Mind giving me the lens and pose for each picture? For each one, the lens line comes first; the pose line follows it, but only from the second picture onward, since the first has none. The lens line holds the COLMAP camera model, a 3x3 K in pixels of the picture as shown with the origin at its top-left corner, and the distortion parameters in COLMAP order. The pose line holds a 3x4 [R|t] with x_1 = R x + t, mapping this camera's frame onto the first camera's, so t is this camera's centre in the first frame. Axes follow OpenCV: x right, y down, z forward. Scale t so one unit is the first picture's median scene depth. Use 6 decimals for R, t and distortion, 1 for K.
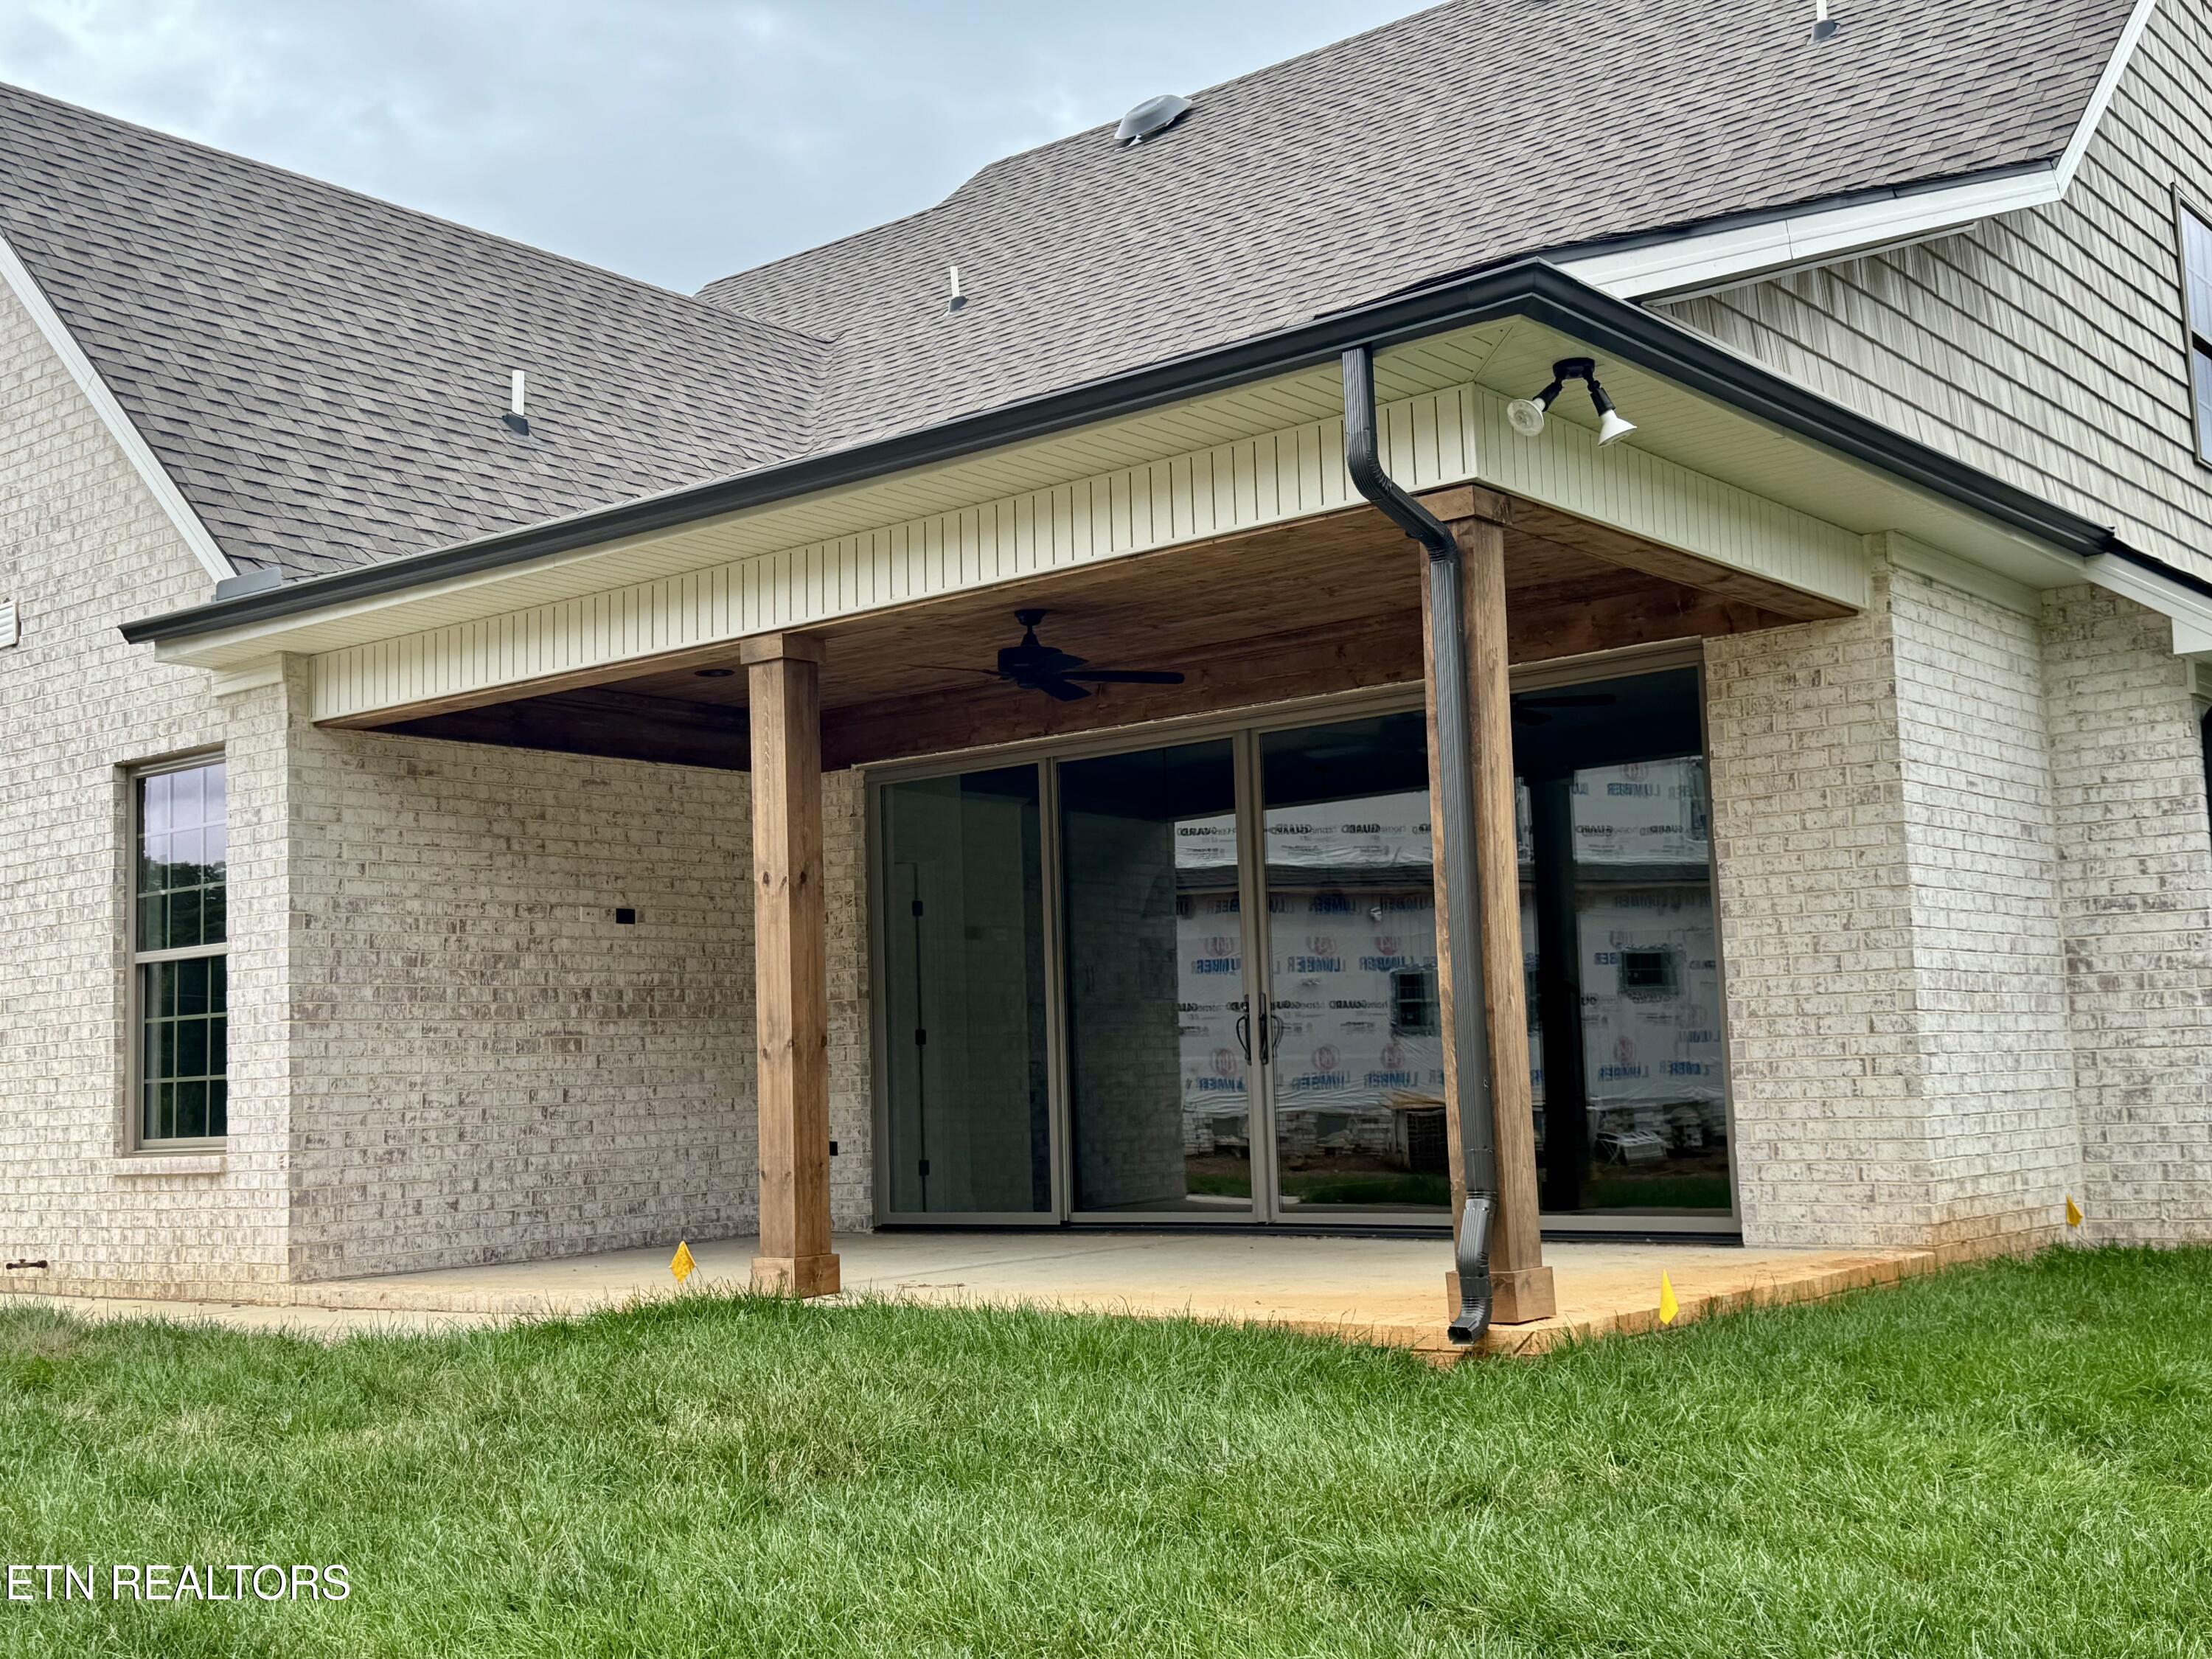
lens RADIAL K [[2441.2, 0, 1106.4], [0, 2441.2, 834.9], [0, 0, 1]] dist [0.188825, -0.434461]
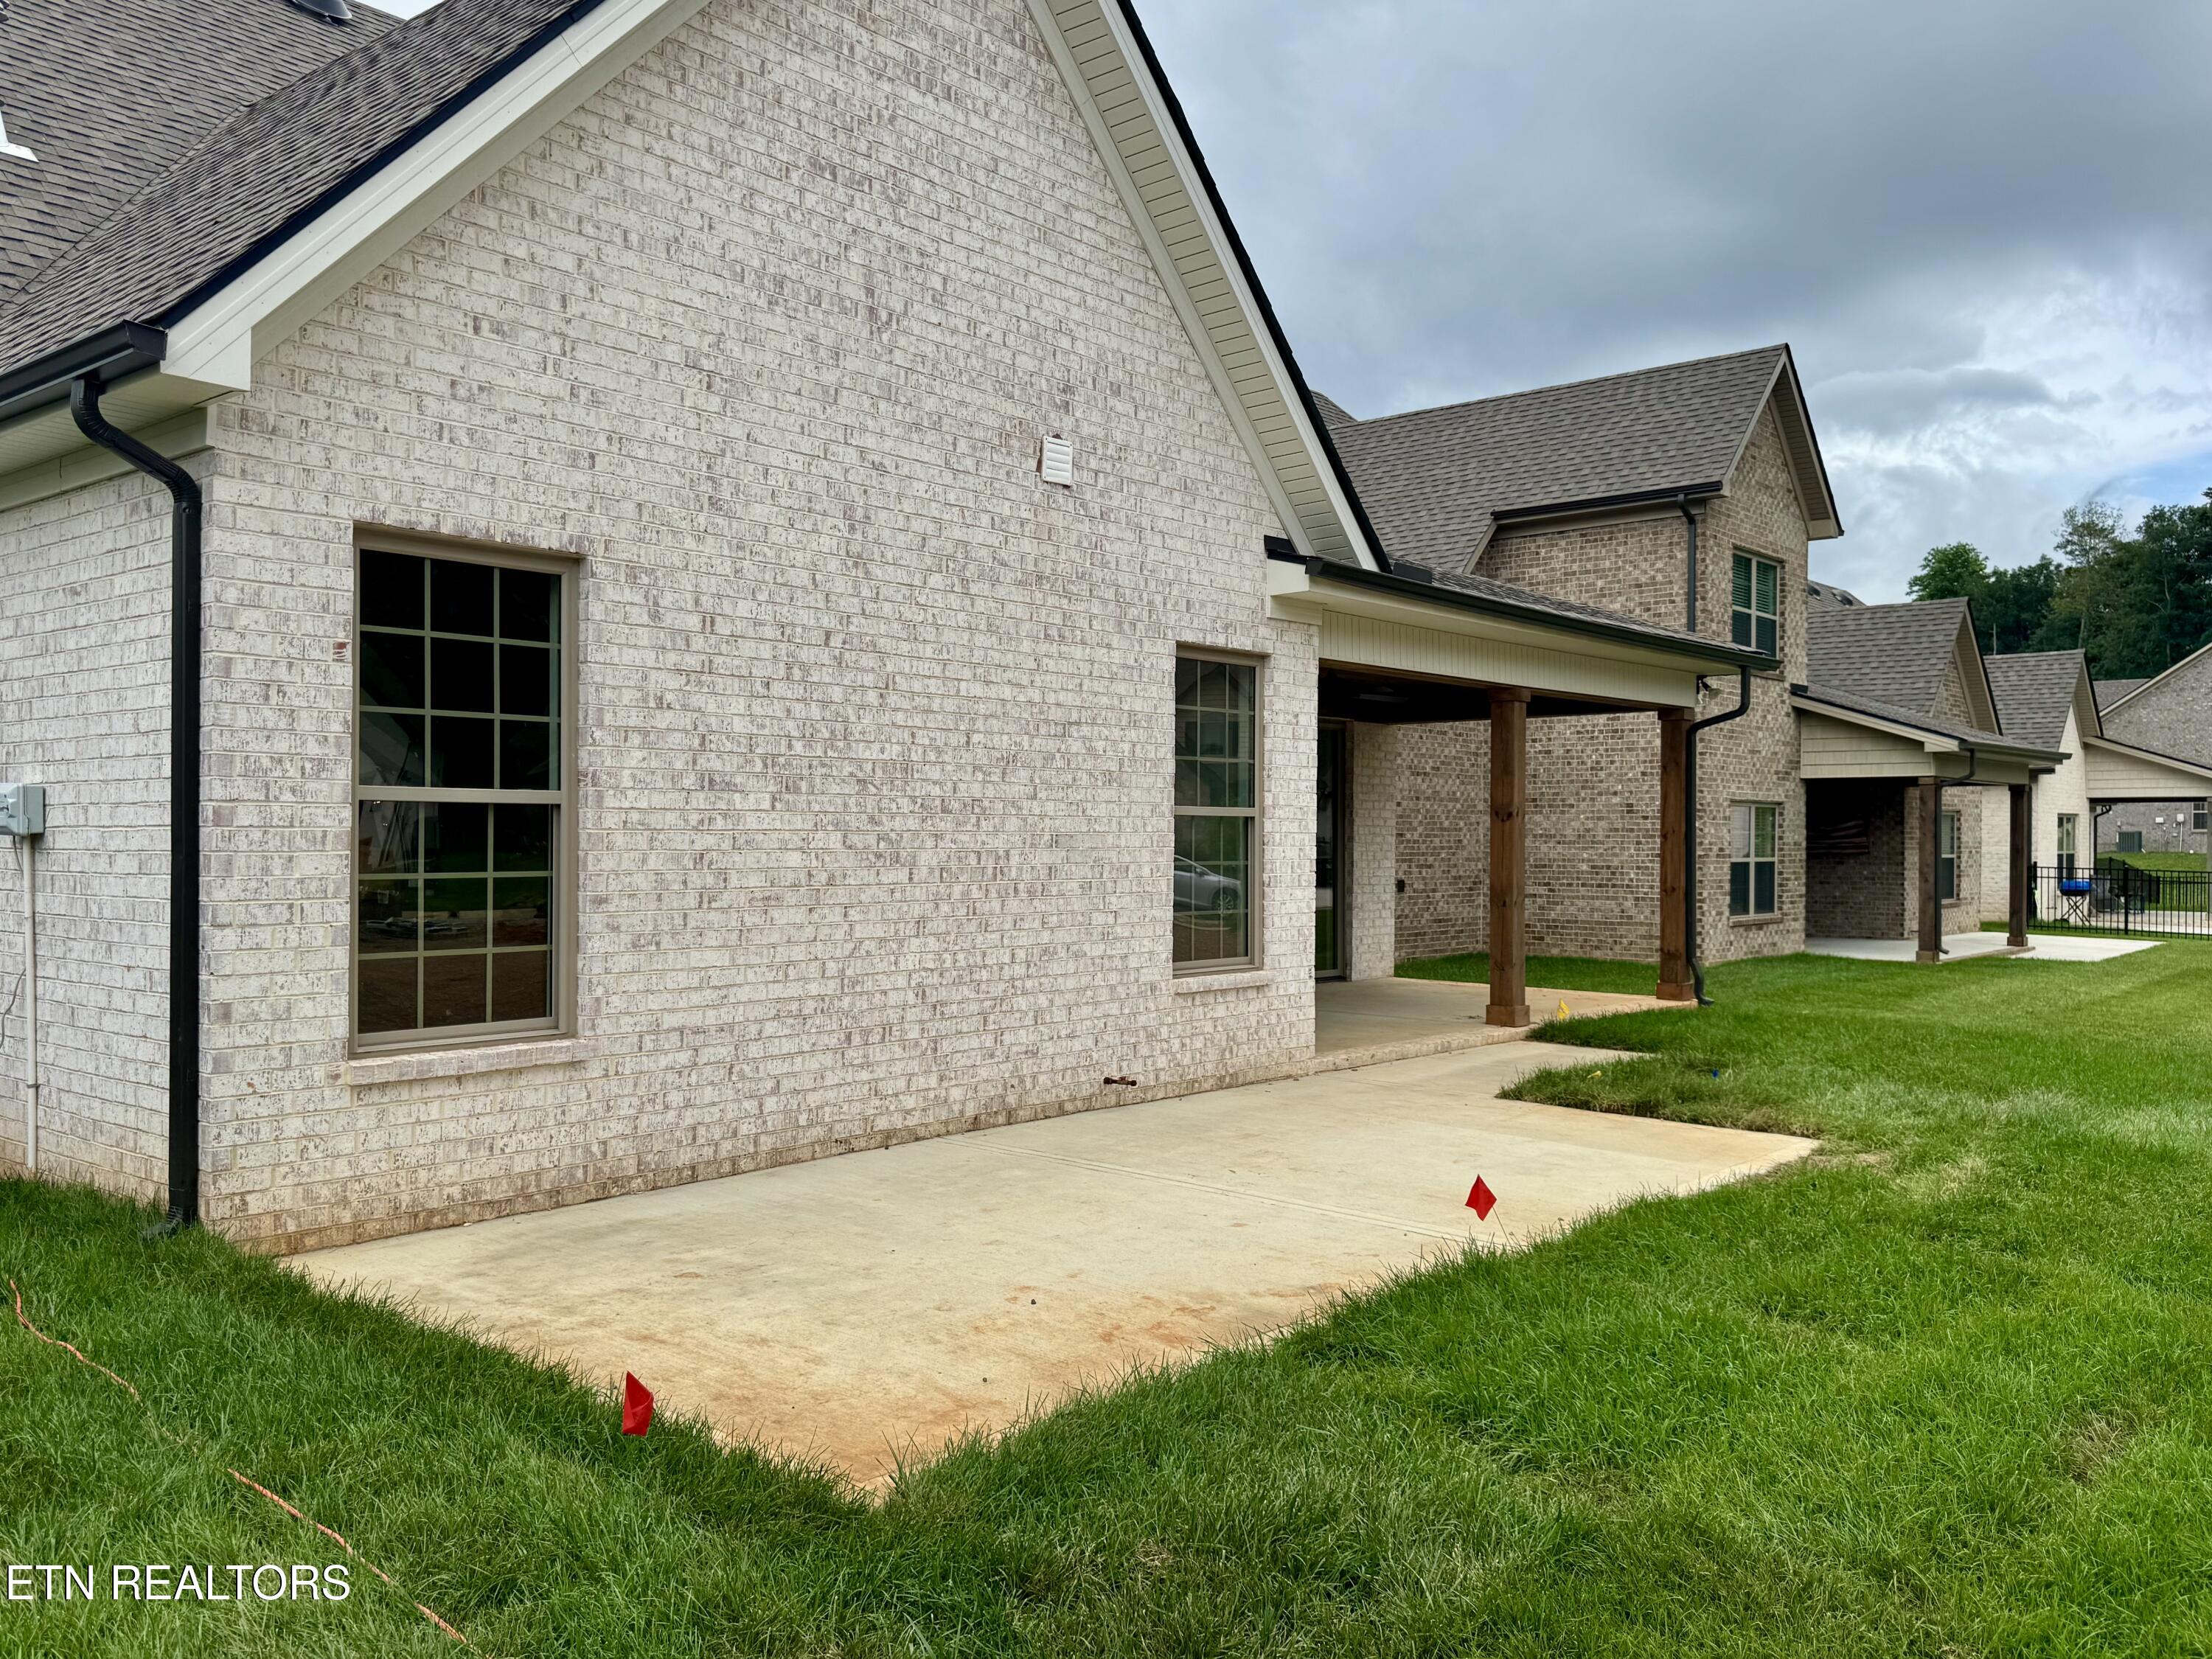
lens RADIAL K [[1794.8, 0, 1104.1], [0, 1794.8, 834.4], [0, 0, 1]] dist [0.198478, -0.483838]
pose [[0.027479, 0.037120, 0.998933, -1.254540], [-0.110833, 0.993262, -0.033860, 0.094397], [-0.993459, -0.109784, 0.031408, 1.016143]]
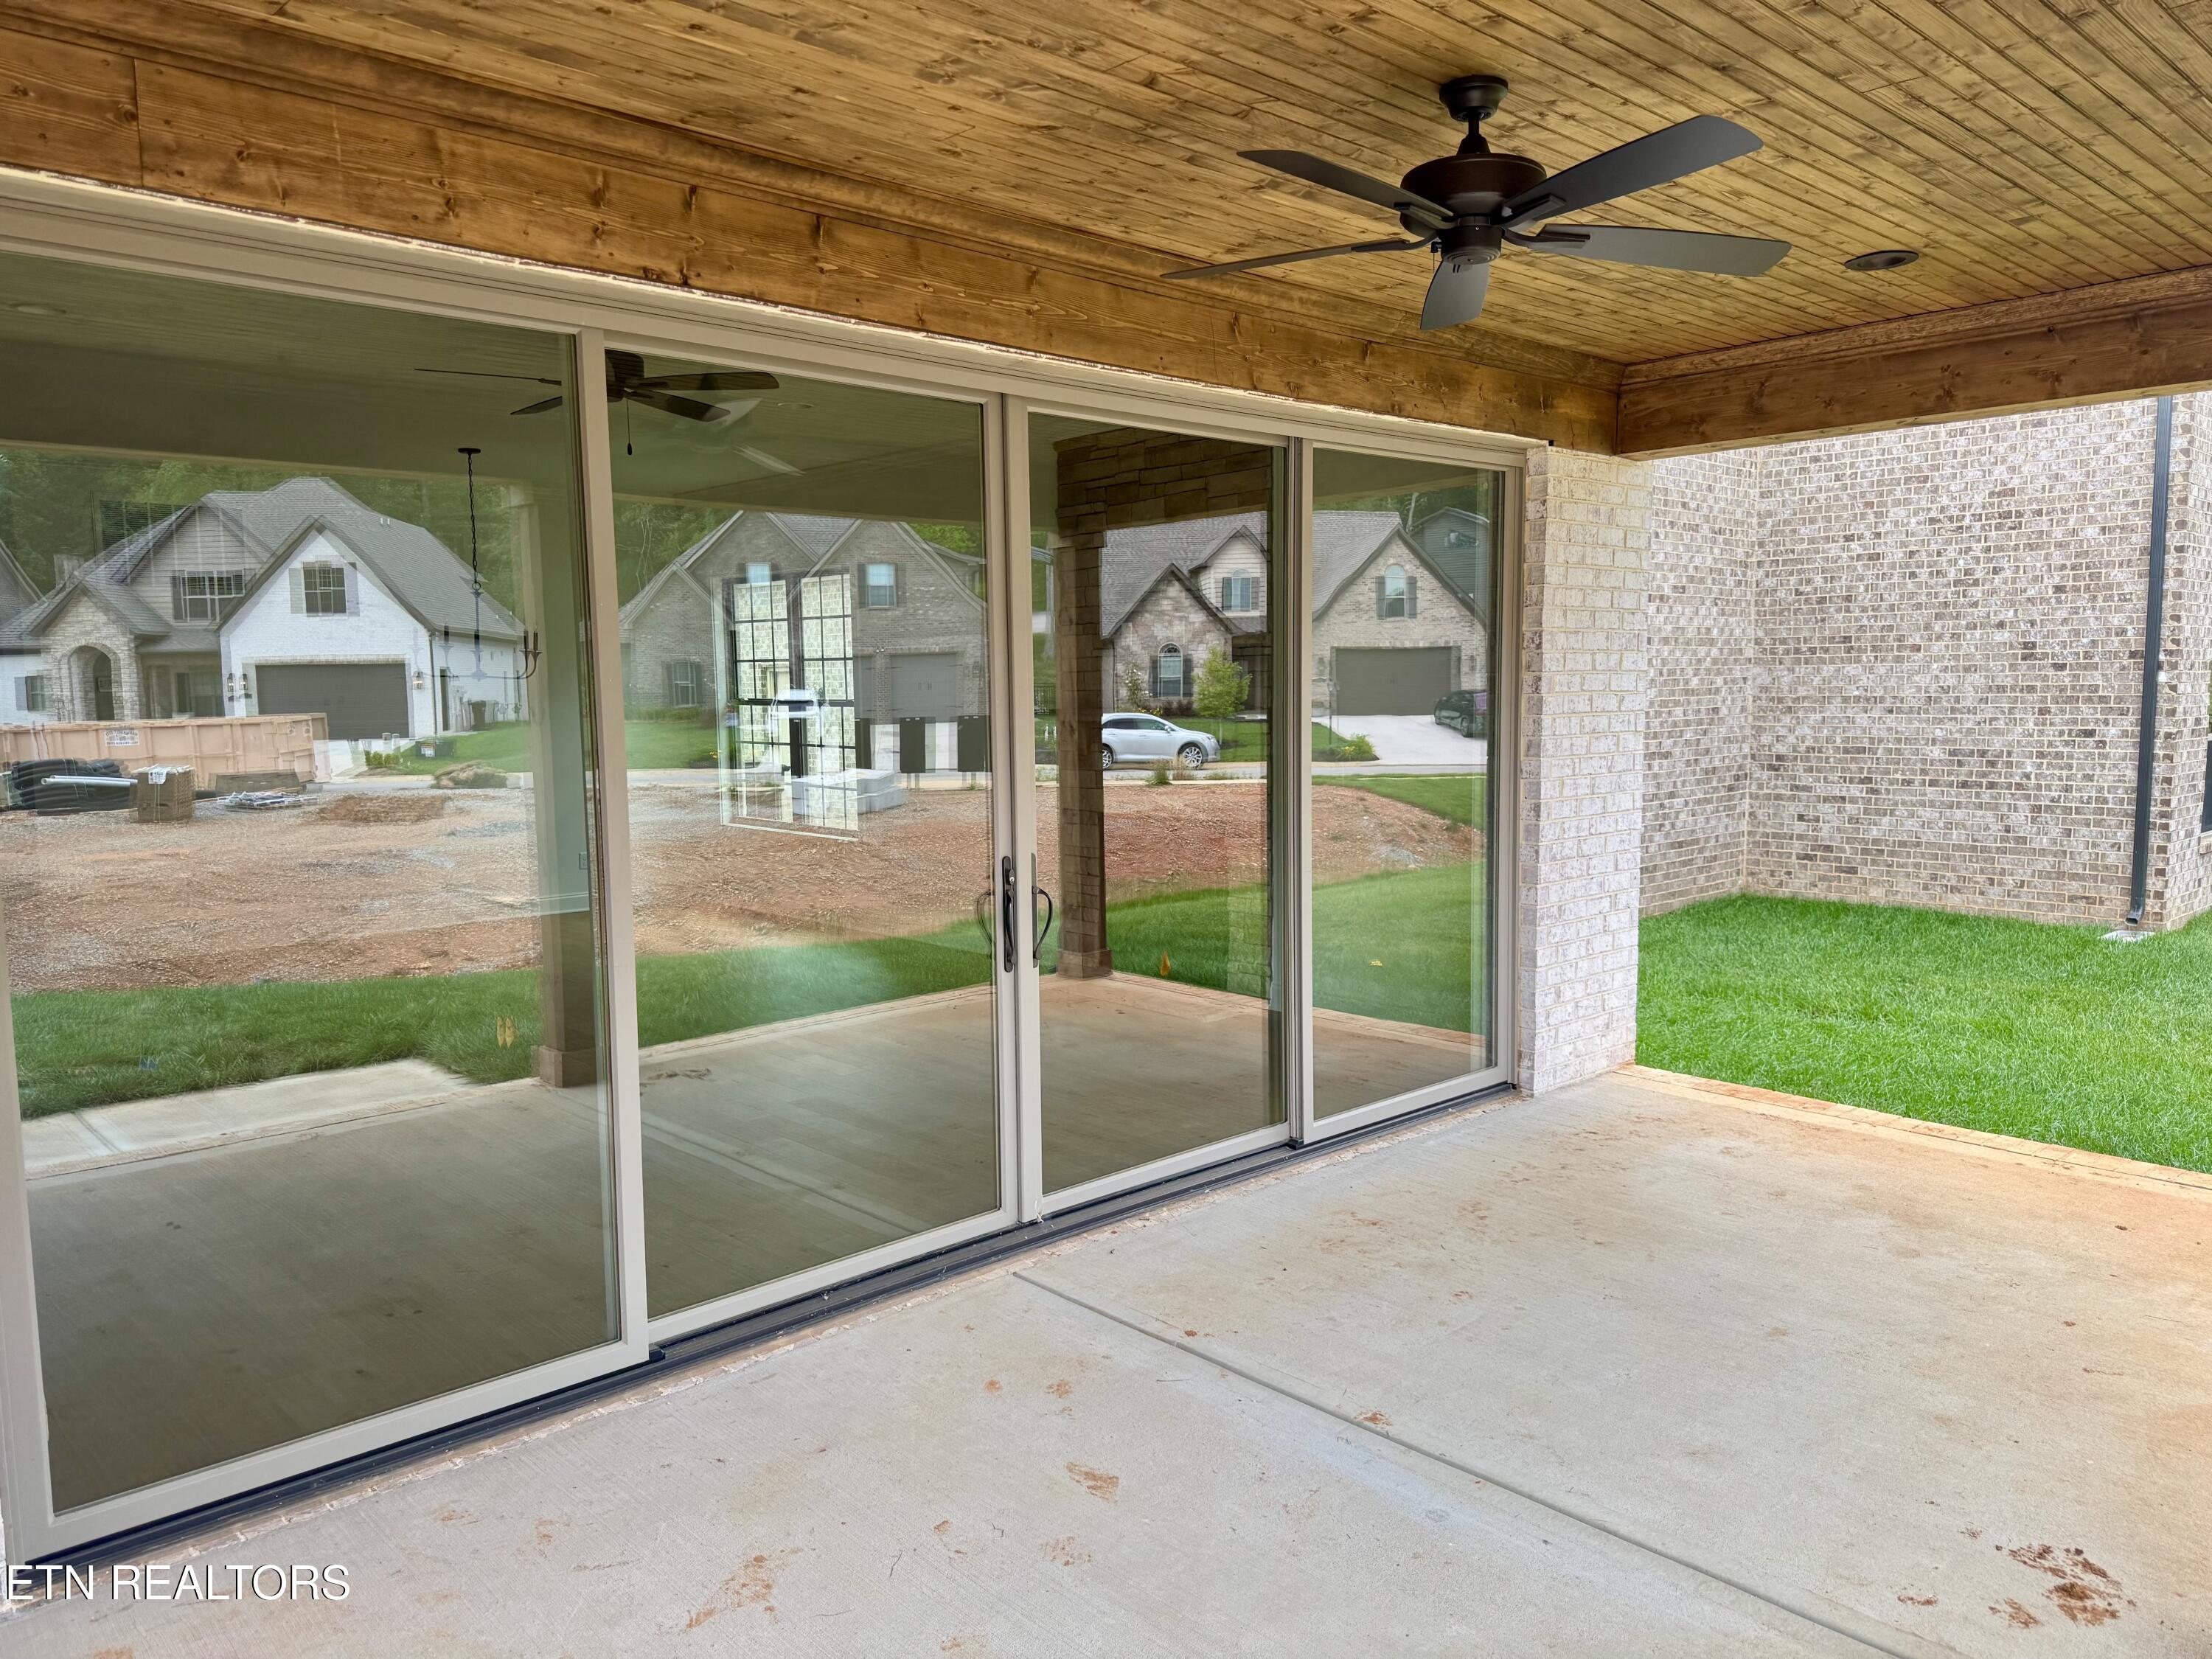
lens RADIAL K [[1563.1, 0, 1107.5], [0, 1563.1, 842.2], [0, 0, 1]] dist [0.025773, -0.026193]
pose [[0.150846, -0.067874, 0.986224, -0.311058], [-0.098294, 0.991666, 0.083282, 0.027962], [-0.983658, -0.109503, 0.142917, 0.923624]]
